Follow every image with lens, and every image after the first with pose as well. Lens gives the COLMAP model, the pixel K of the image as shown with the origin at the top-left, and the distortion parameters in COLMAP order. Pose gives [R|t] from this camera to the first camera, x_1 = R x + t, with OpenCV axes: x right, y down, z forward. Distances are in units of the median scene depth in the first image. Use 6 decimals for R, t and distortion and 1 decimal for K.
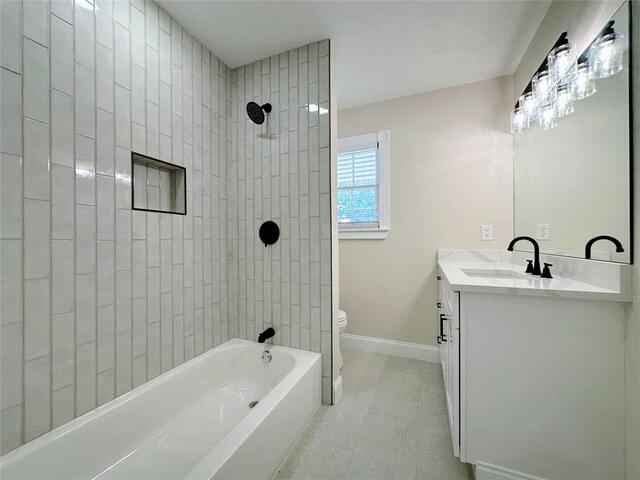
lens RADIAL K [[253.5, 0, 320.8], [0, 253.5, 240.4], [0, 0, 1]] dist [-0.000780, 0.000399]
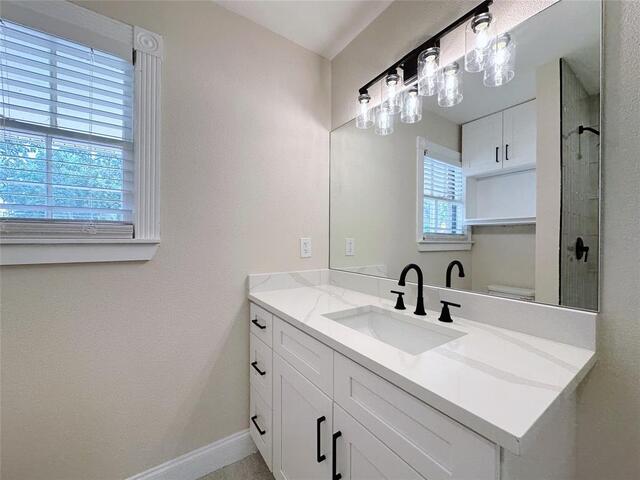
lens RADIAL K [[253.5, 0, 320.8], [0, 253.5, 240.4], [0, 0, 1]] dist [-0.000780, 0.000399]
pose [[0.547610, 0.001252, 0.836733, 0.030602], [-0.005740, 0.999981, 0.002260, -0.051640], [-0.836714, -0.006041, 0.547606, 0.507482]]
